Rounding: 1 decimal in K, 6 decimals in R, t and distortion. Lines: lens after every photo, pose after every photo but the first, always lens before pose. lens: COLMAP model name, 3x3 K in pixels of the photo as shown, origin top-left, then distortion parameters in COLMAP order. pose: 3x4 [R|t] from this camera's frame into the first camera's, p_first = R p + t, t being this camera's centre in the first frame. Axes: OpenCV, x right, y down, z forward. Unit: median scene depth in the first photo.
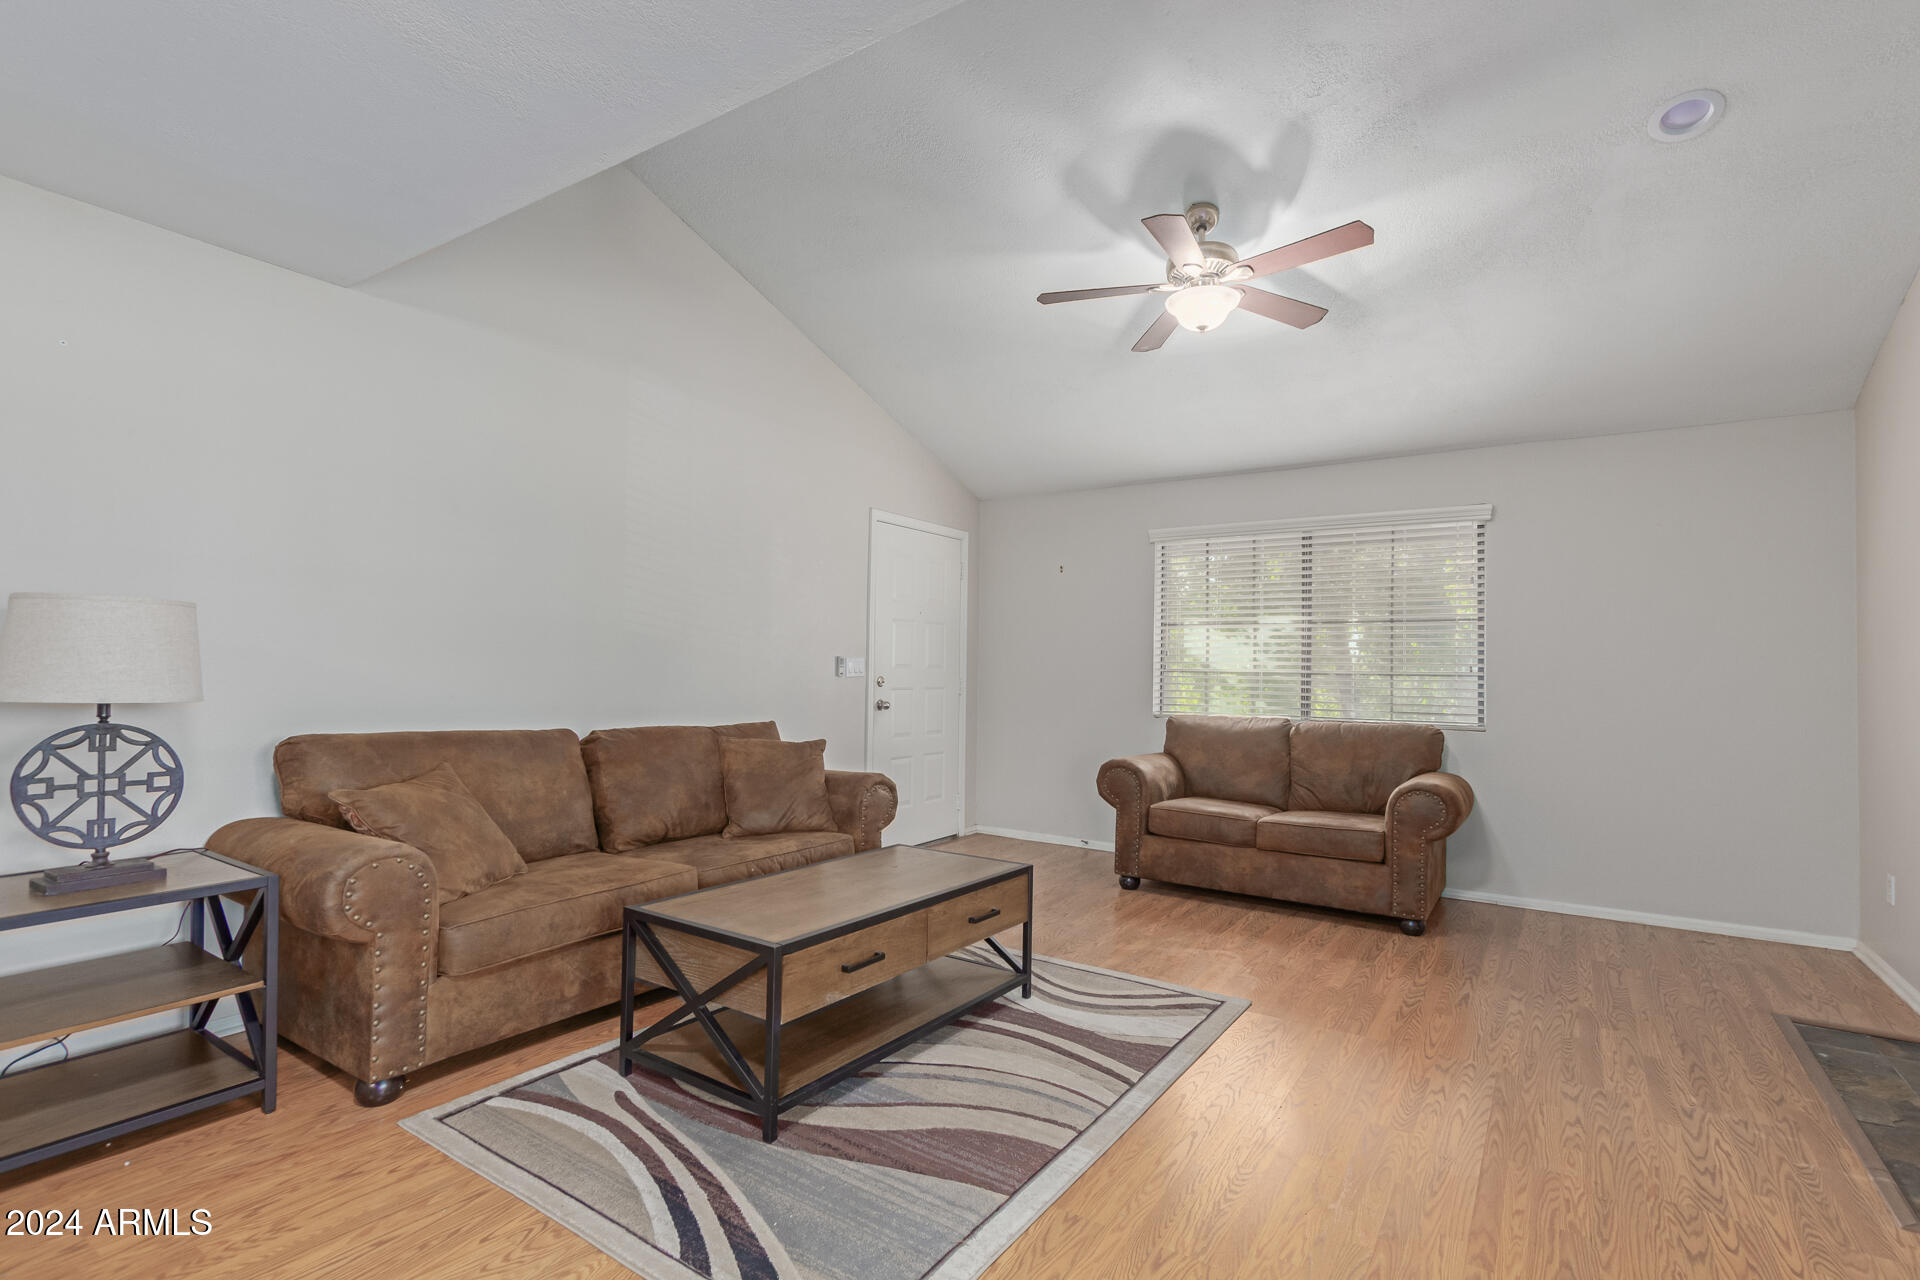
lens RADIAL K [[882.4, 0, 962.7], [0, 882.4, 650.7], [0, 0, 1]] dist [-0.001327, -0.000061]
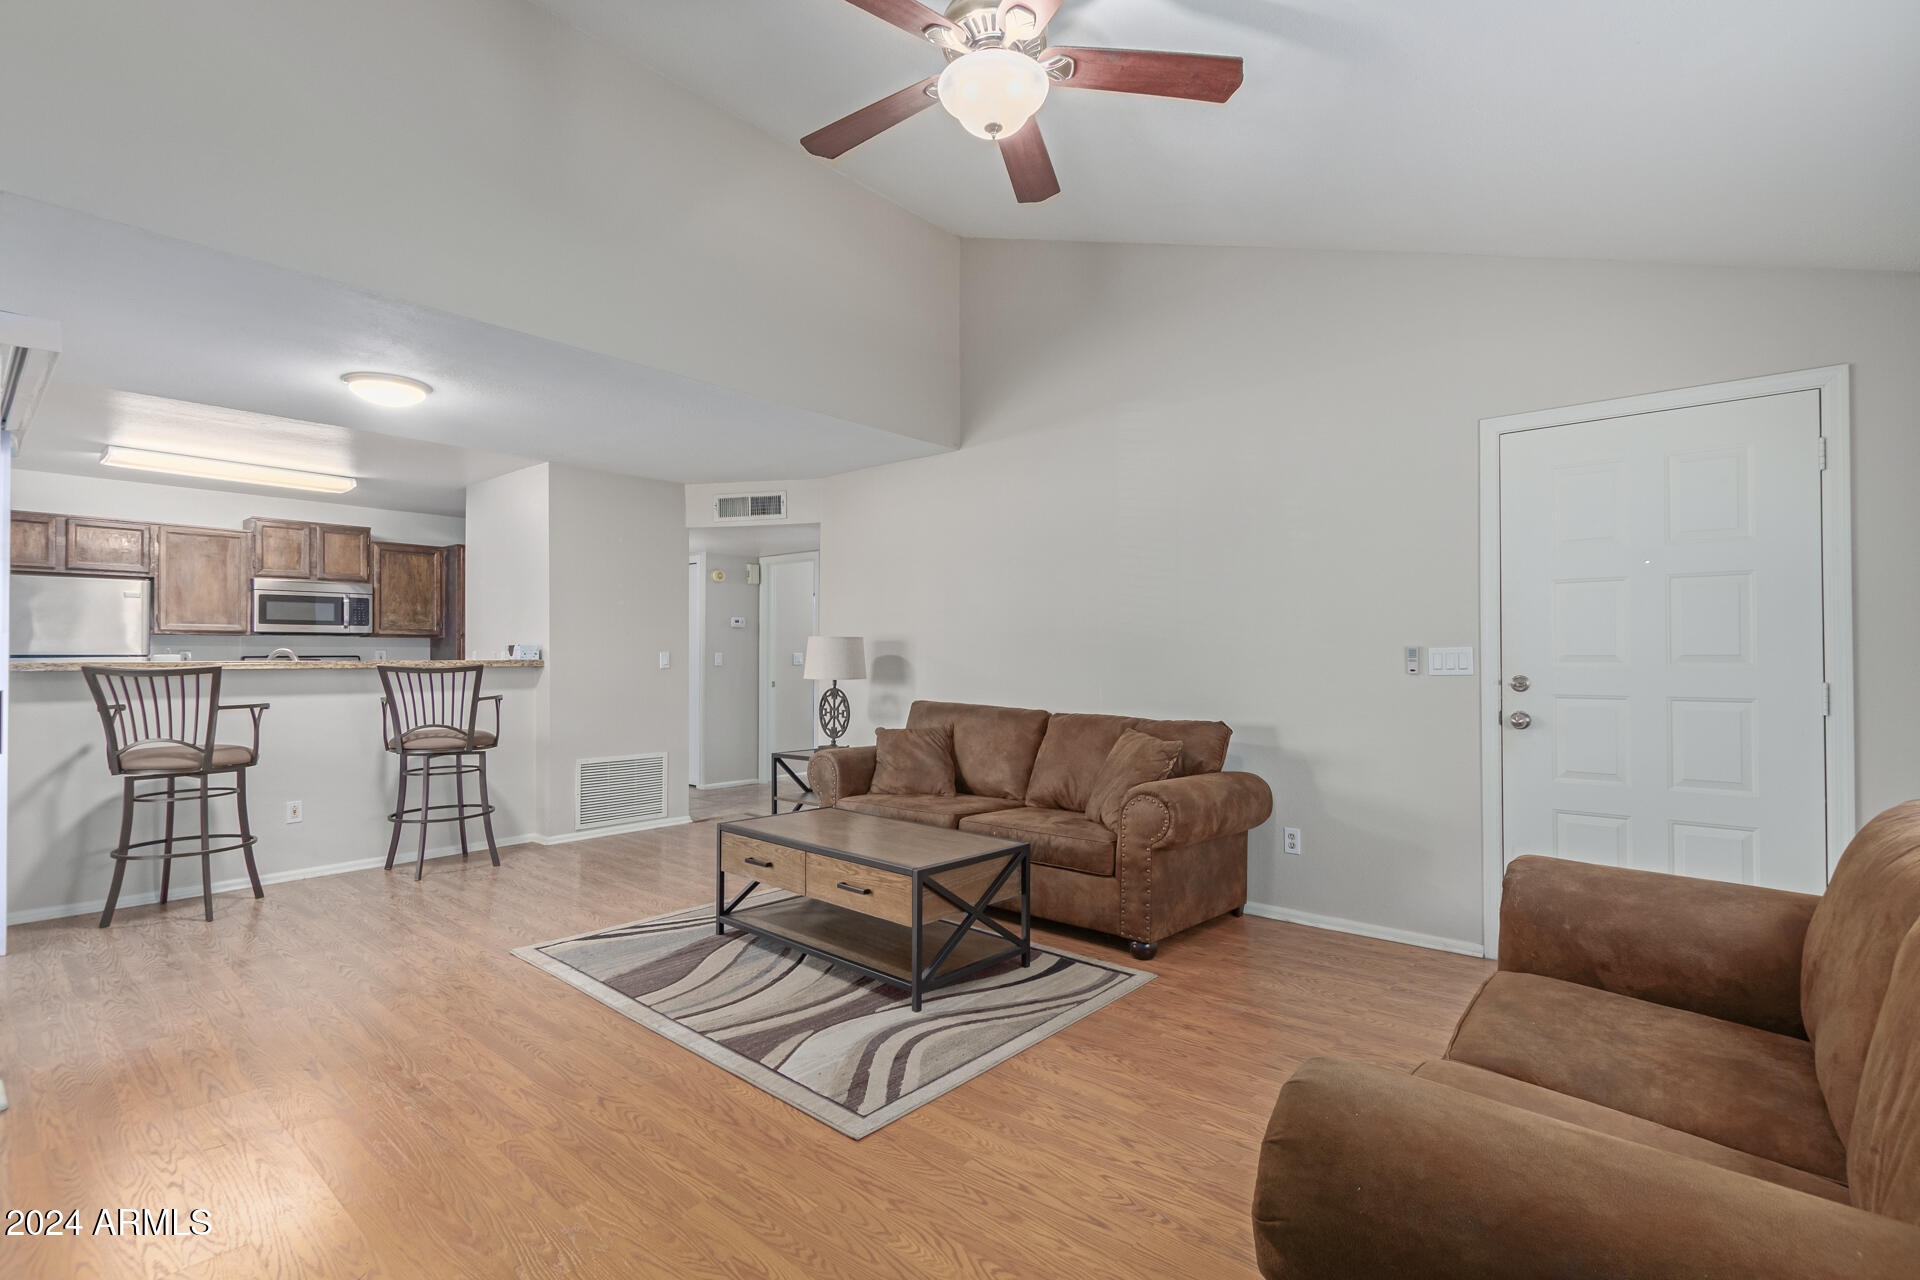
lens RADIAL K [[882.4, 0, 962.0], [0, 882.4, 646.4], [0, 0, 1]] dist [-0.001327, -0.000061]
pose [[-0.121122, -0.029978, -0.992185, 1.156318], [0.018607, 0.999300, -0.032464, 0.042465], [0.992463, -0.022393, -0.120479, 1.338477]]
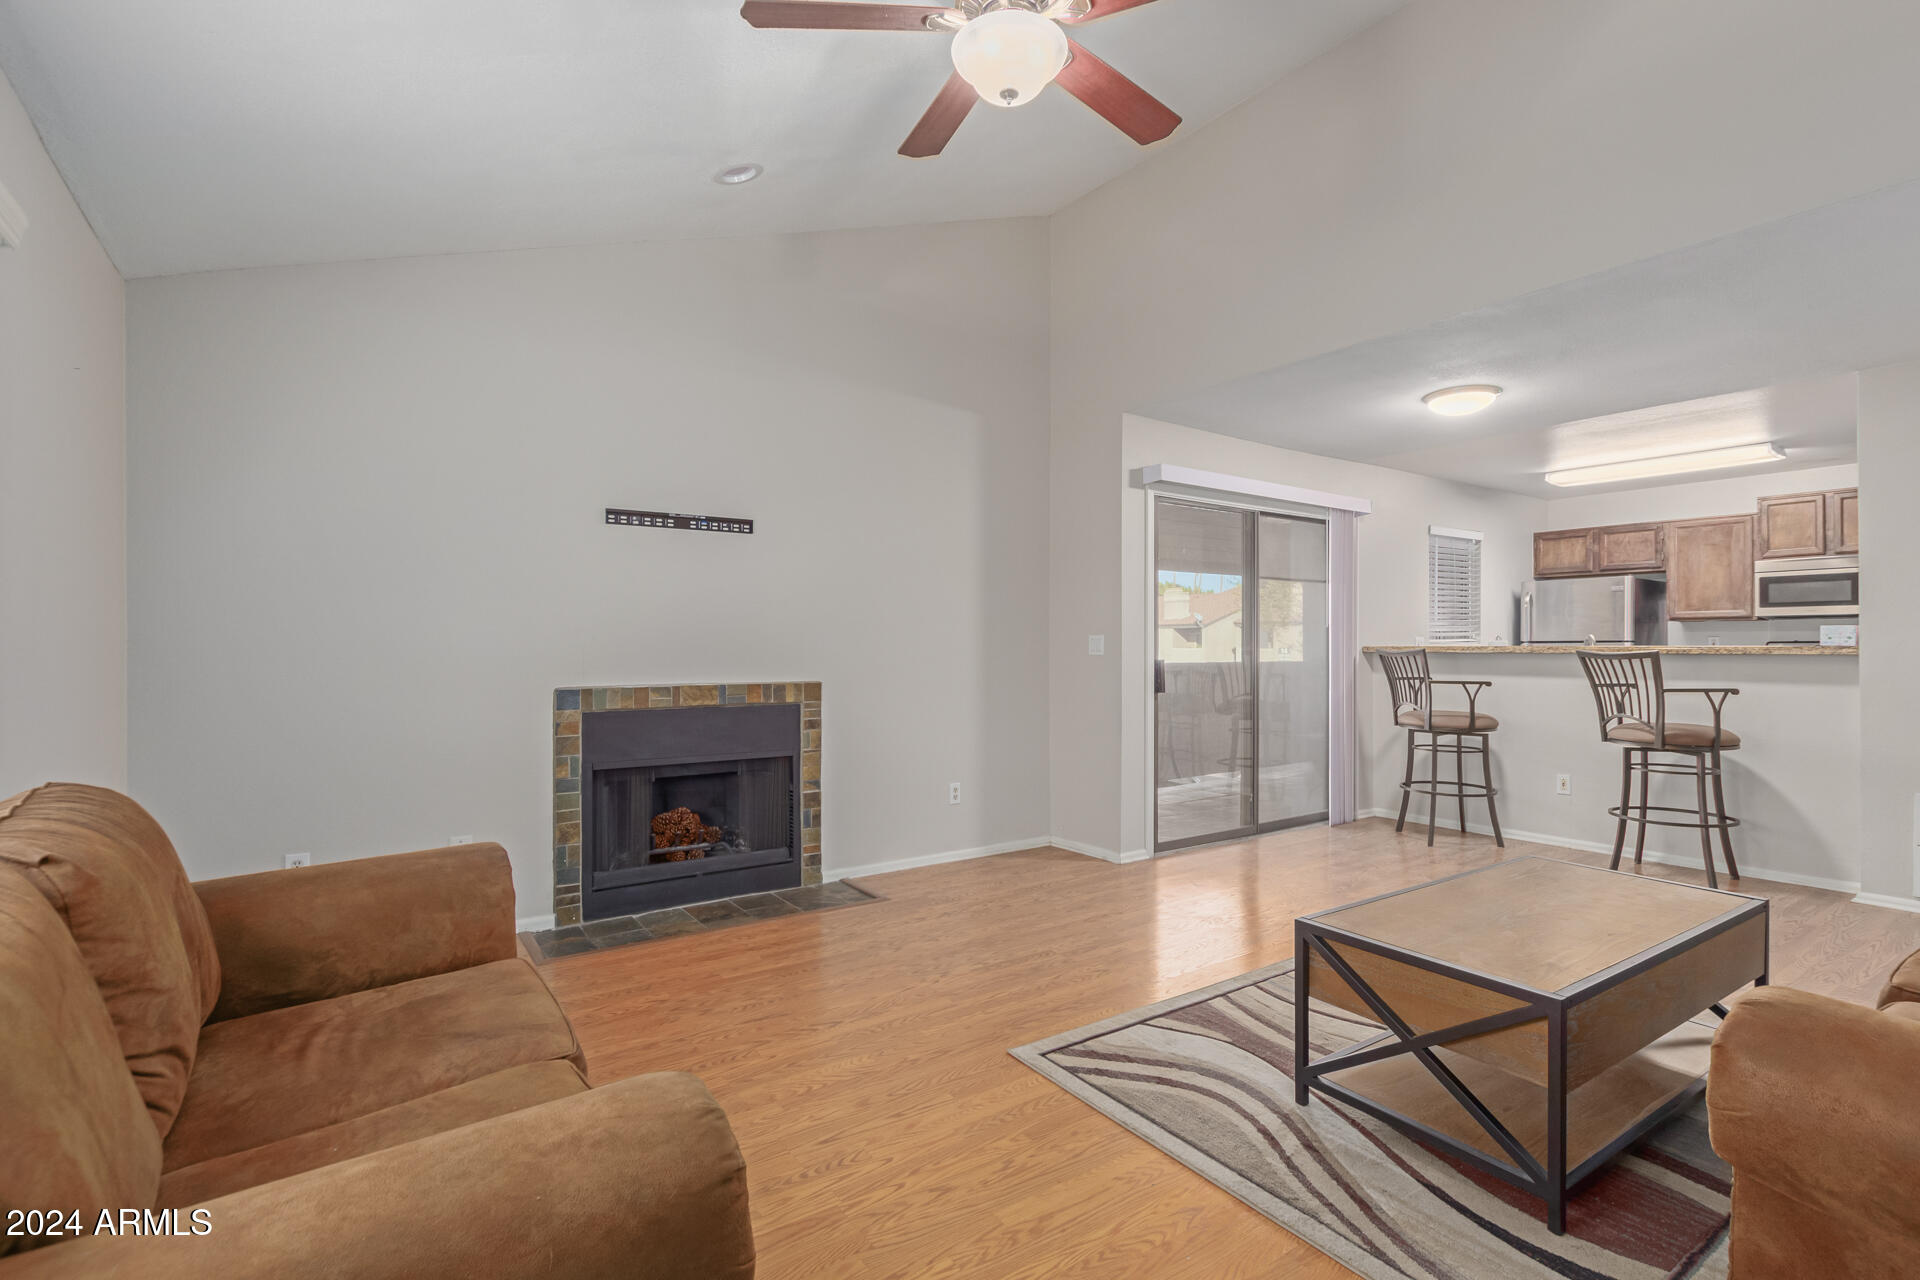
lens RADIAL K [[882.4, 0, 995.2], [0, 882.4, 640.1], [0, 0, 1]] dist [-0.001327, -0.000061]
pose [[-0.941766, -0.017384, 0.335819, 0.083687], [-0.024326, 0.999568, -0.016477, 0.039056], [-0.335388, -0.023687, -0.941782, 2.026507]]
